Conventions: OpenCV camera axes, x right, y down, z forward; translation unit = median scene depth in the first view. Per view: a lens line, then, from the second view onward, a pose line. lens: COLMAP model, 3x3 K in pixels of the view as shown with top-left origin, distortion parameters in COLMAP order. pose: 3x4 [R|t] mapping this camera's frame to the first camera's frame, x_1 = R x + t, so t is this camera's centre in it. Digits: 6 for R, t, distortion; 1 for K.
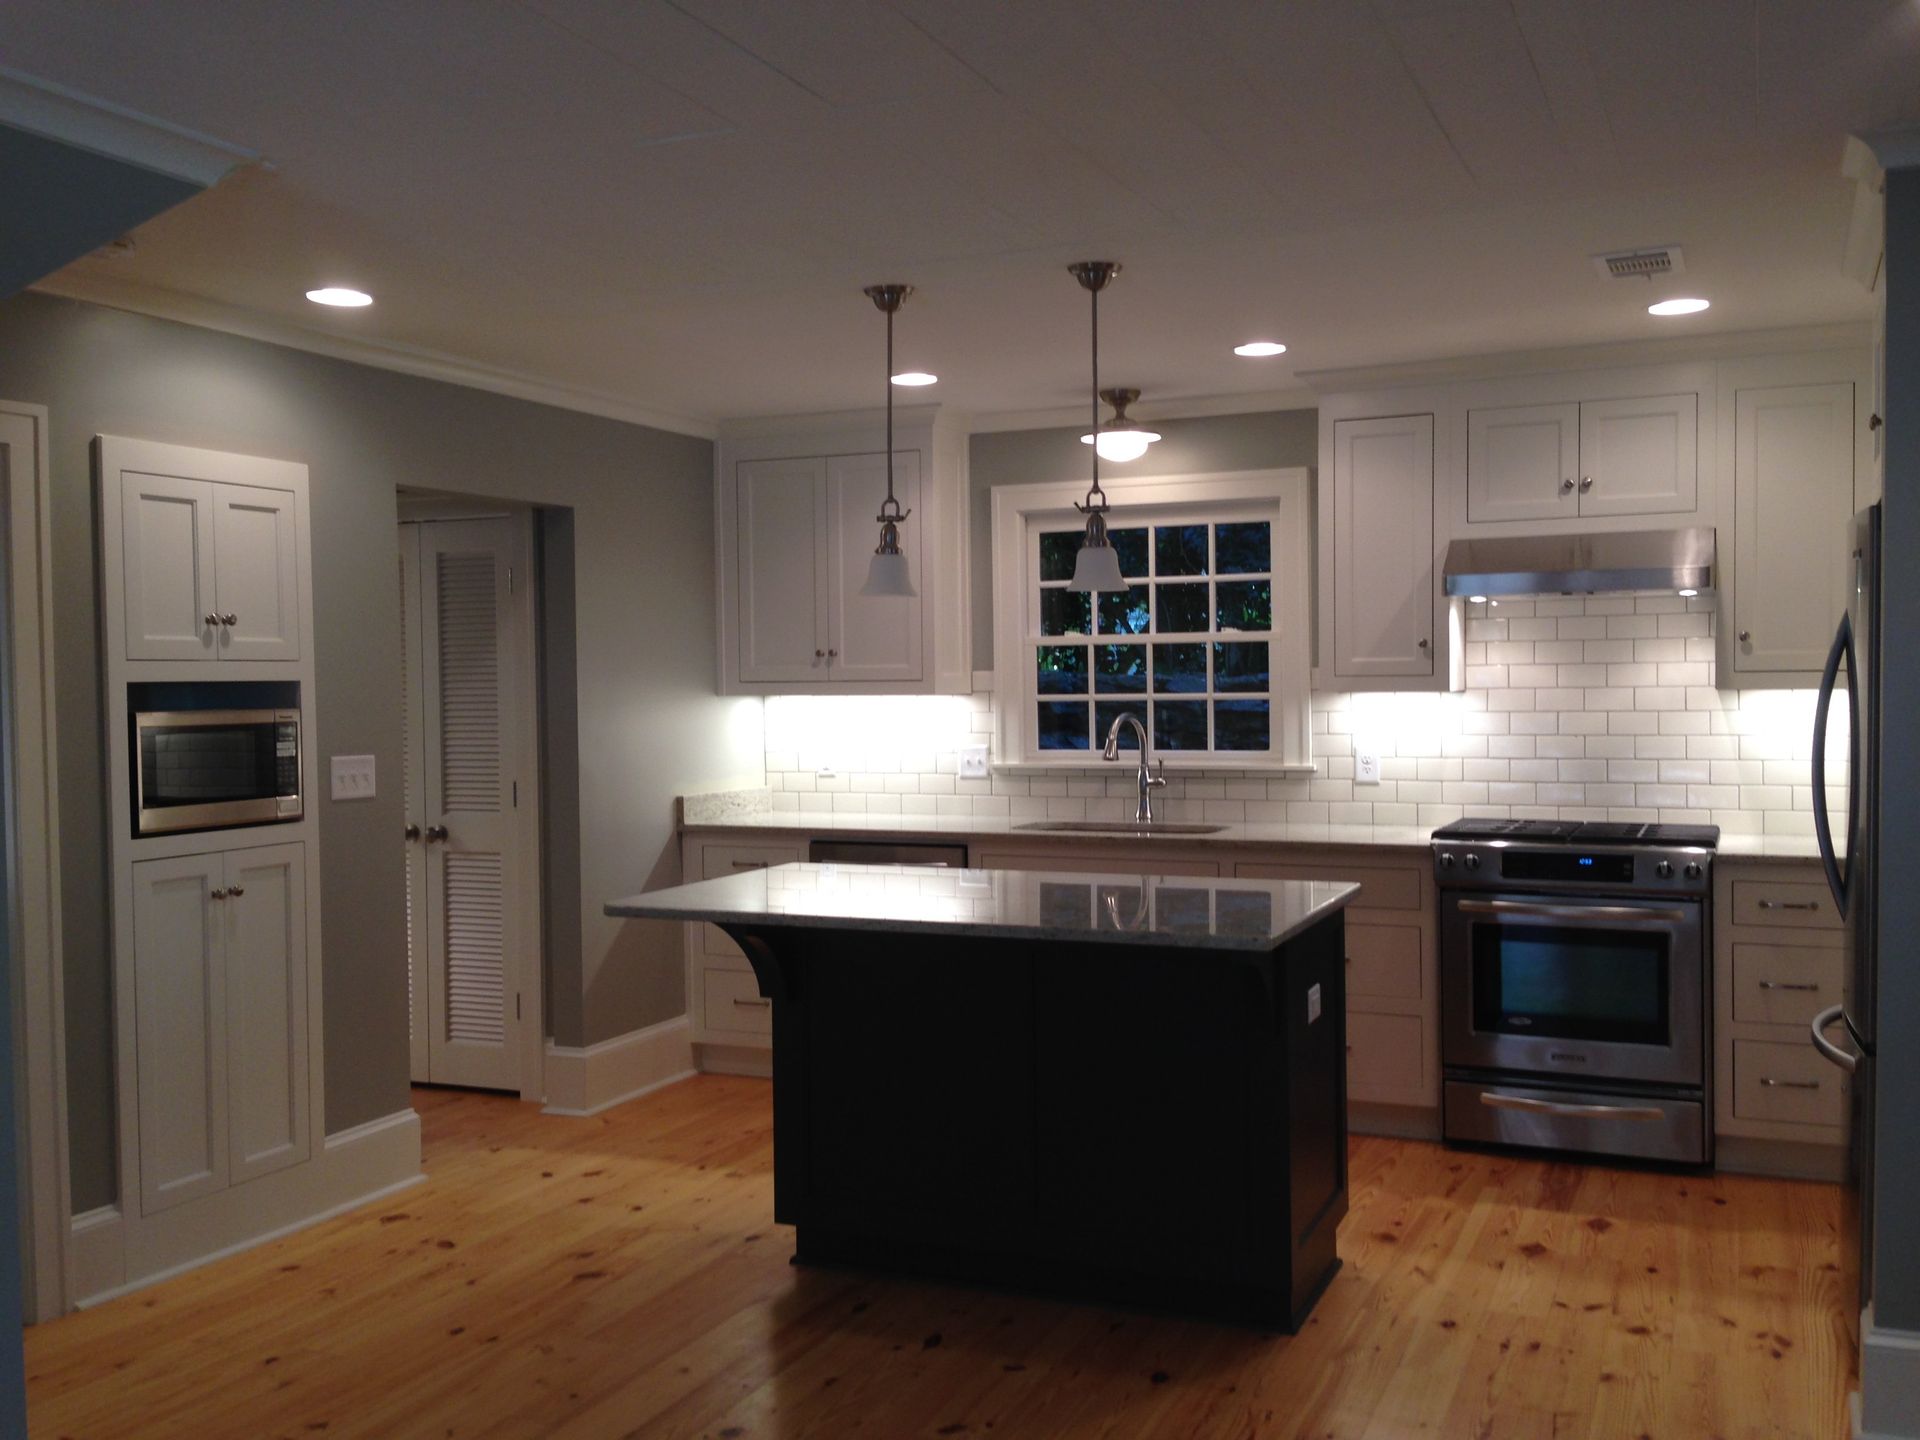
lens RADIAL K [[1733.0, 0, 960.0], [0, 1733.0, 720.0], [0, 0, 1]] dist [0.127502, -0.192278]
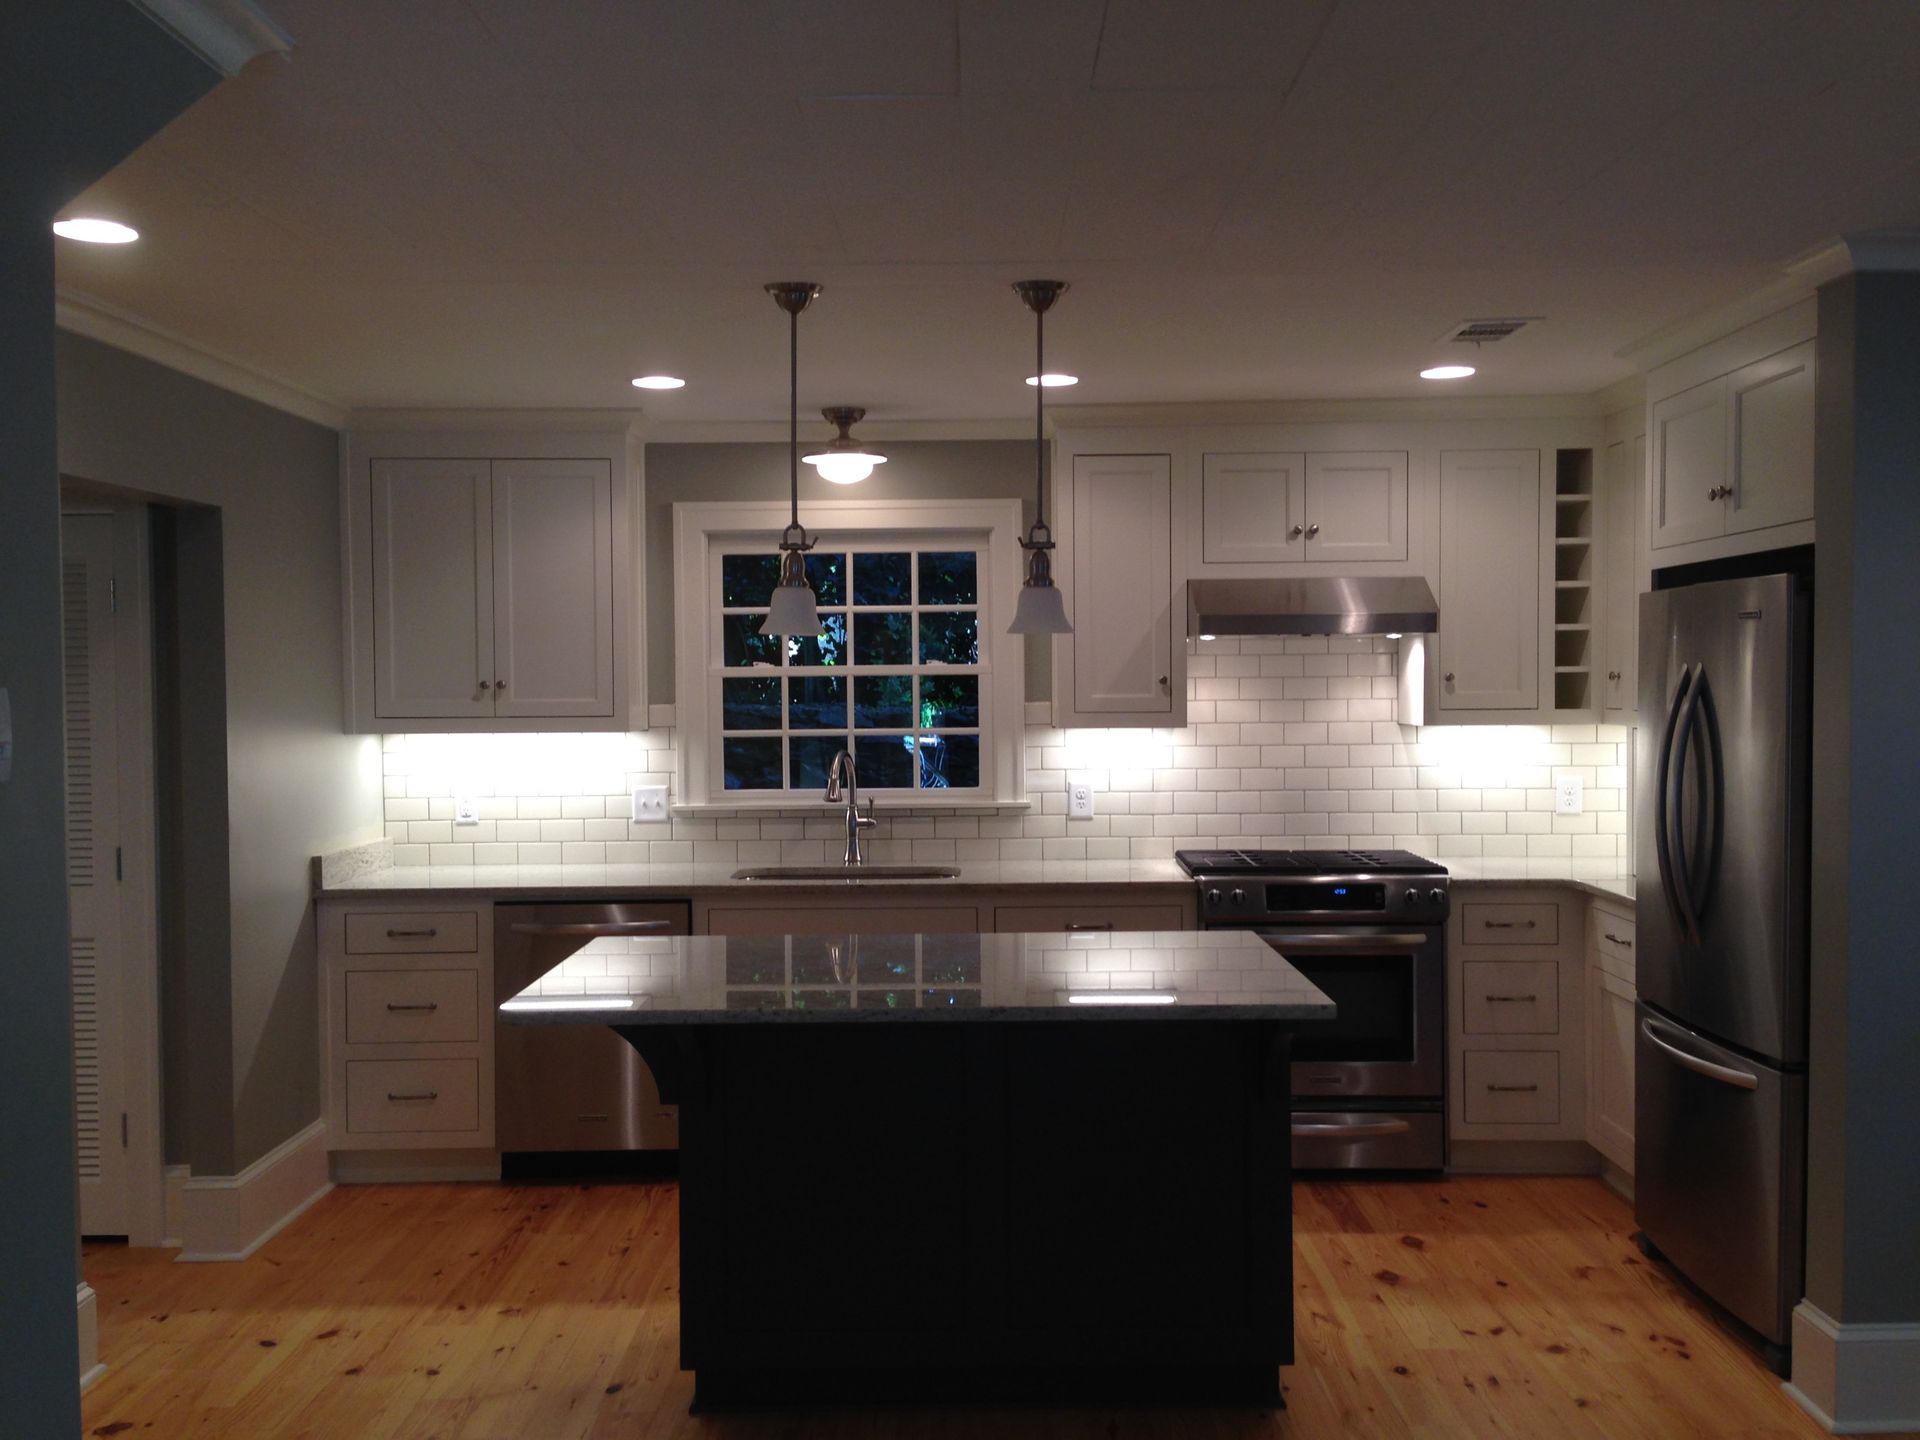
lens RADIAL K [[1733.0, 0, 960.0], [0, 1733.0, 720.0], [0, 0, 1]] dist [0.127502, -0.192278]
pose [[0.917678, -0.006270, 0.397275, -0.240935], [0.008306, 0.999960, -0.003405, -0.018358], [-0.397238, 0.006425, 0.917693, 0.120090]]
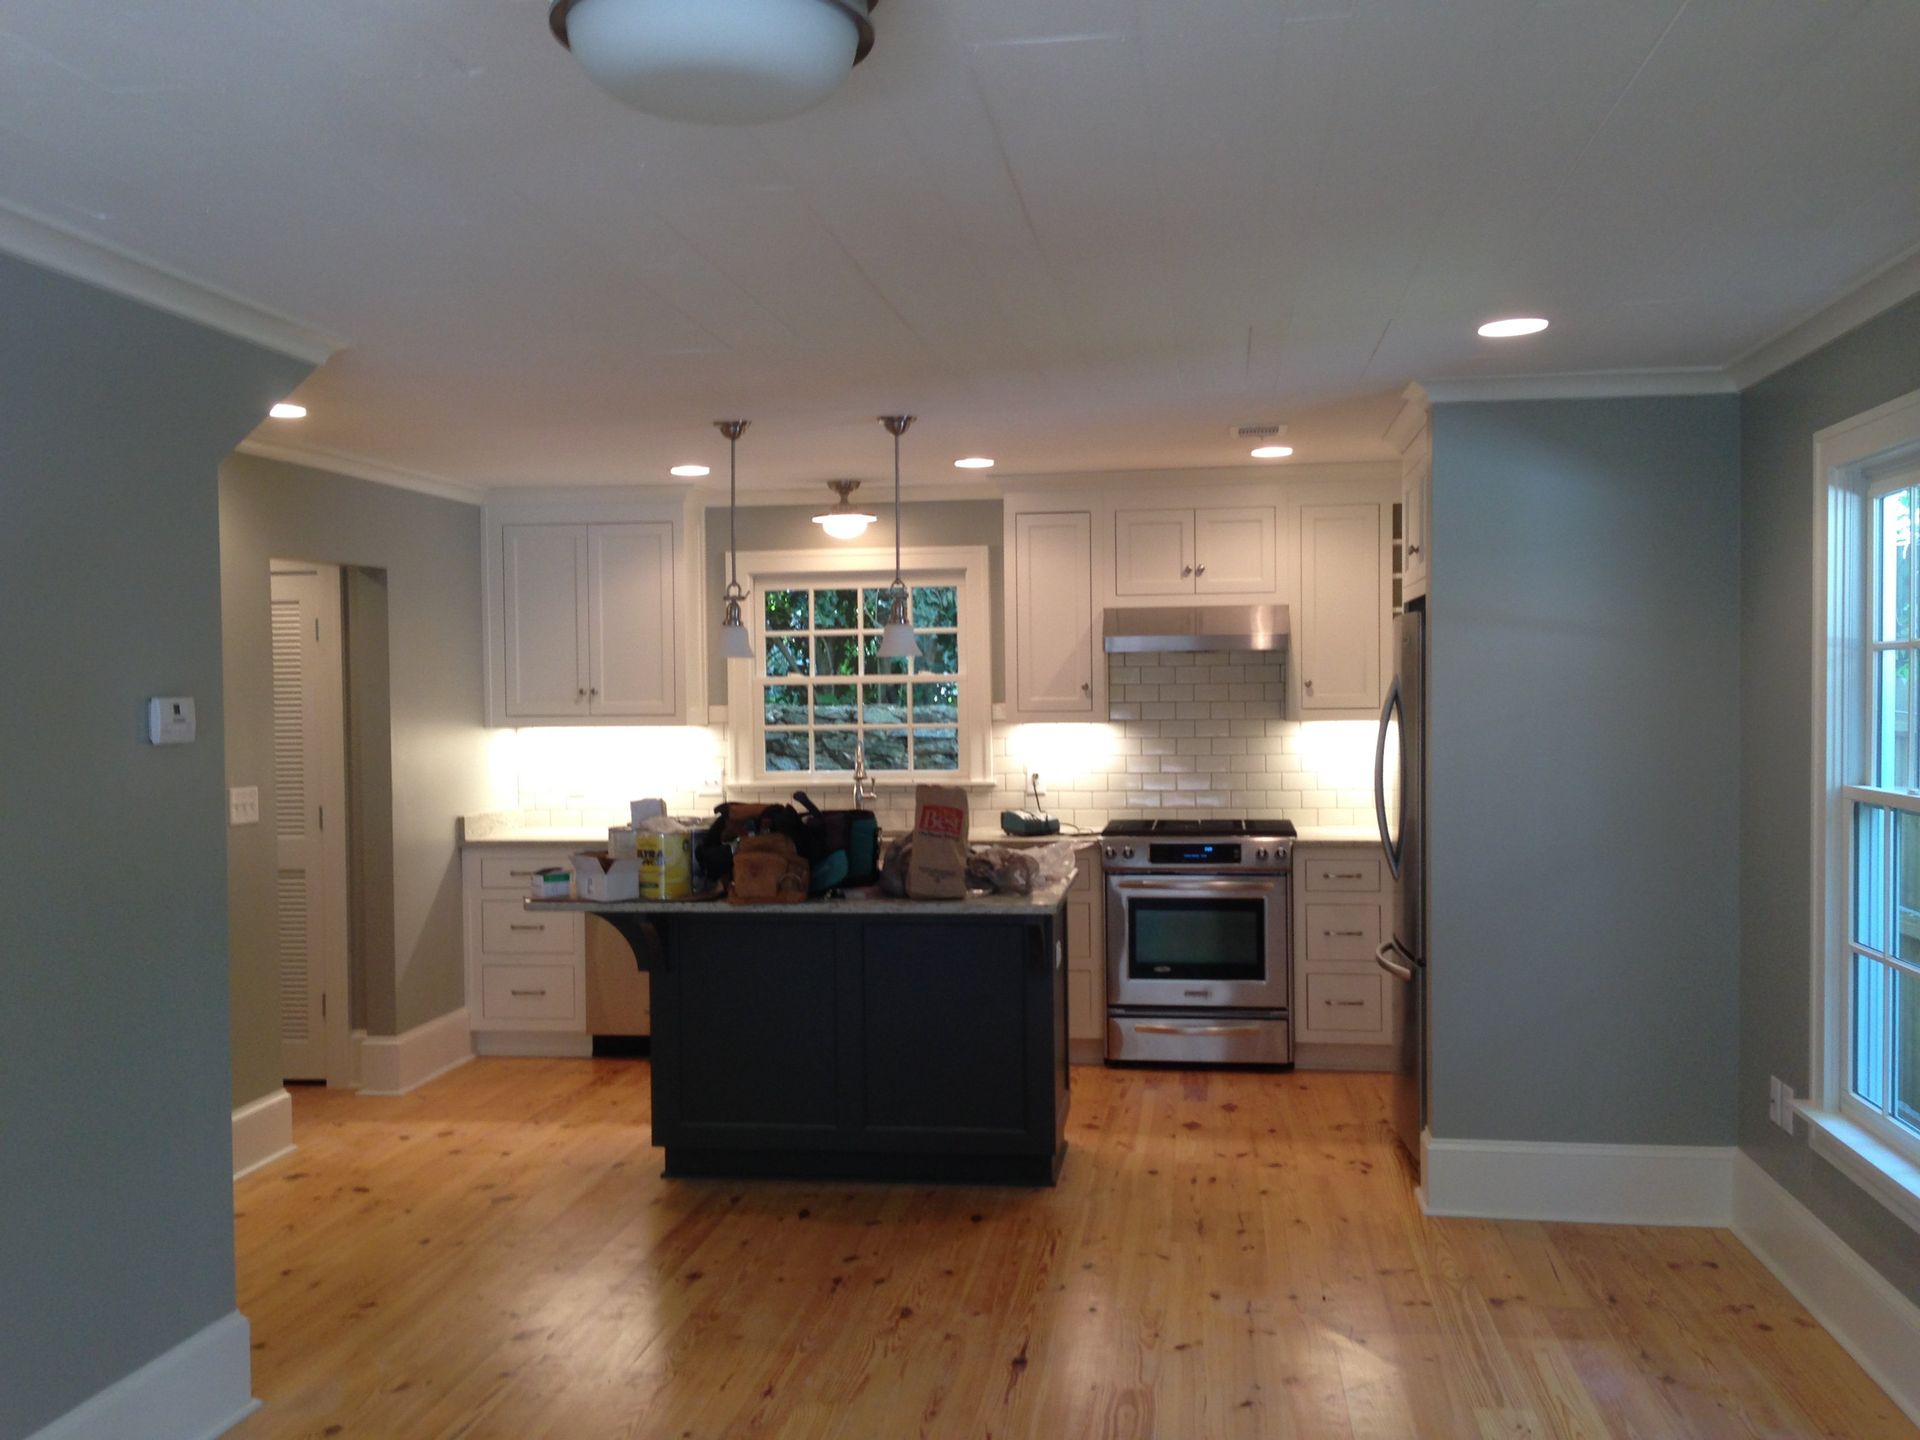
lens RADIAL K [[1723.6, 0, 947.5], [0, 1723.6, 726.3], [0, 0, 1]] dist [0.096337, -0.000202]
pose [[0.964099, -0.007742, 0.265432, -0.175981], [0.008269, 0.999965, -0.000866, -0.013778], [-0.265416, 0.003030, 0.964129, -0.218447]]
